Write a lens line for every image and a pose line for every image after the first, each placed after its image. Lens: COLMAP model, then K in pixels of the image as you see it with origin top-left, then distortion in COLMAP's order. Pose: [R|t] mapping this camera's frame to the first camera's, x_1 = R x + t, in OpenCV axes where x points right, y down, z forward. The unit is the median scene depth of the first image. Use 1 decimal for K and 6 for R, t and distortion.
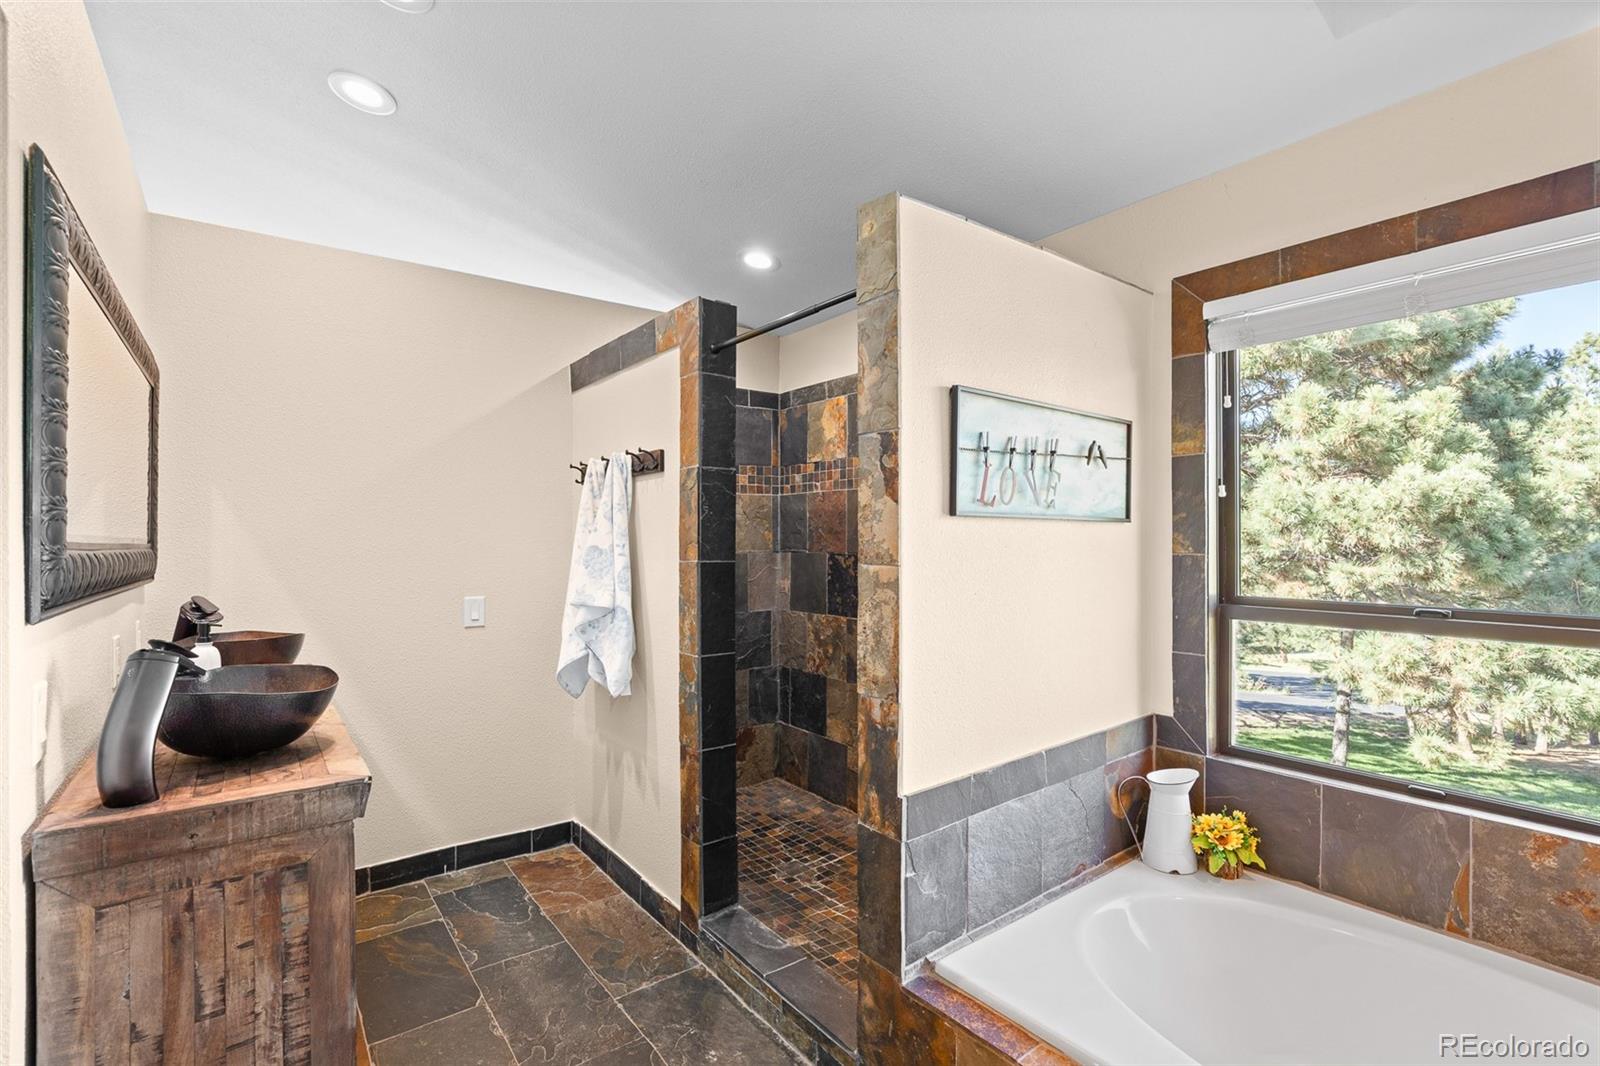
lens RADIAL K [[734.2, 0, 798.7], [0, 734.2, 534.5], [0, 0, 1]] dist [-0.021288, 0.006732]
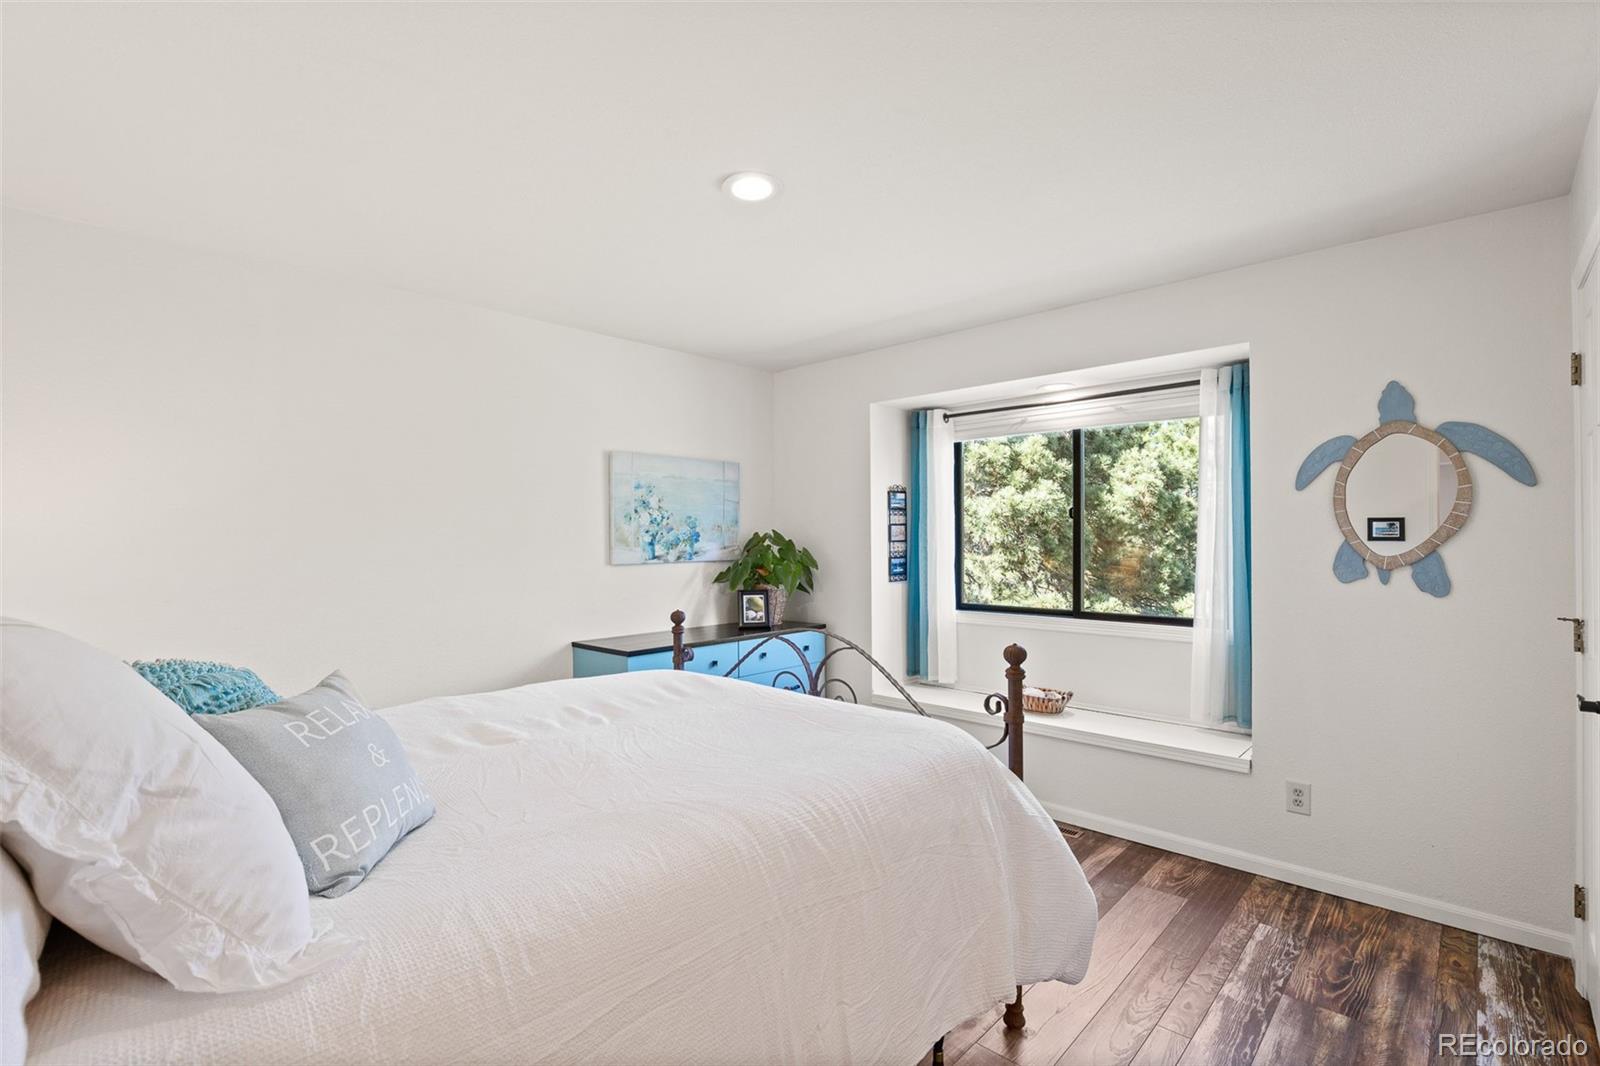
lens RADIAL K [[734.2, 0, 803.3], [0, 734.2, 535.8], [0, 0, 1]] dist [-0.021288, 0.006732]
pose [[0.985470, -0.001349, 0.169844, 0.167857], [0.001480, 0.999999, -0.000645, 0.003542], [-0.169843, 0.000887, 0.985471, -0.407058]]
